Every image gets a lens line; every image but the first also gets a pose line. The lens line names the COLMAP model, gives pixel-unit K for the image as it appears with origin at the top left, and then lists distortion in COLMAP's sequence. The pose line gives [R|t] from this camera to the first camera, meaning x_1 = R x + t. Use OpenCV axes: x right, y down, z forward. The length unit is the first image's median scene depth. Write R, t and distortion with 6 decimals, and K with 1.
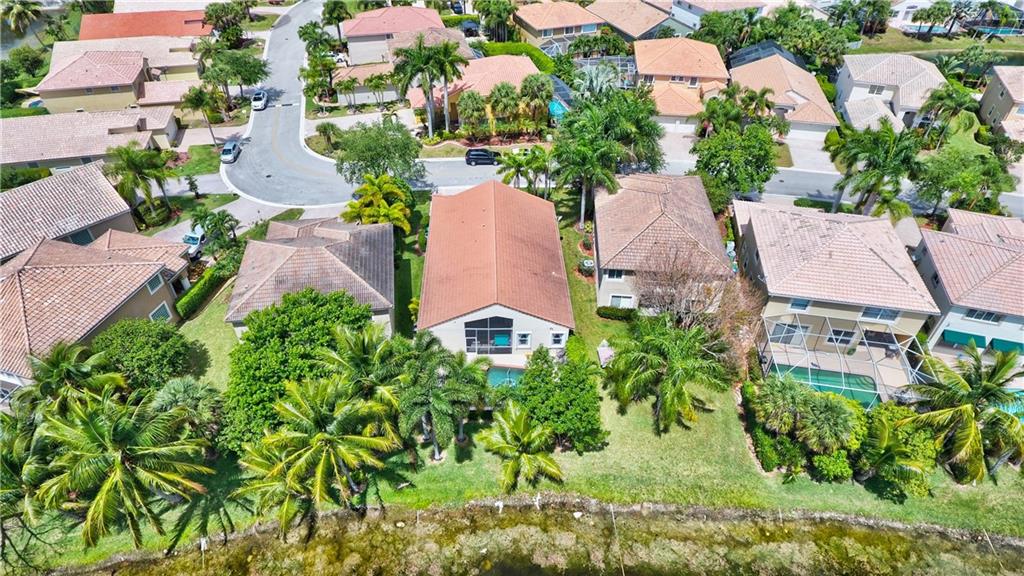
lens RADIAL K [[587.2, 0, 512.0], [0, 587.2, 288.0], [0, 0, 1]] dist [0.002340, -0.000501]
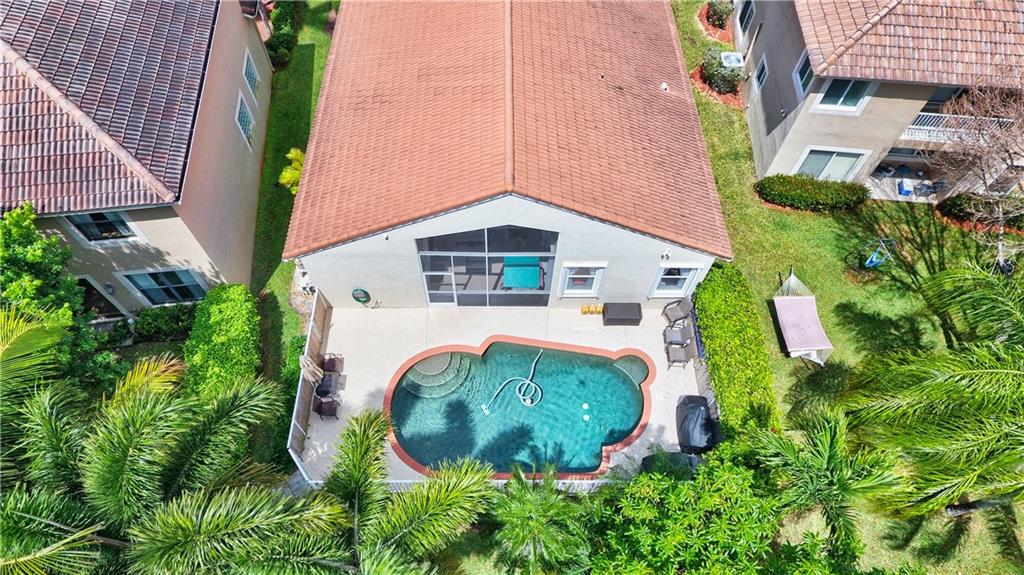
lens RADIAL K [[587.2, 0, 512.0], [0, 587.2, 287.5], [0, 0, 1]] dist [0.002340, -0.000501]
pose [[0.999567, 0.020233, -0.021362, -0.016382], [-0.012294, 0.946832, 0.321494, -0.024681], [0.026731, -0.321092, 0.946671, 0.644437]]
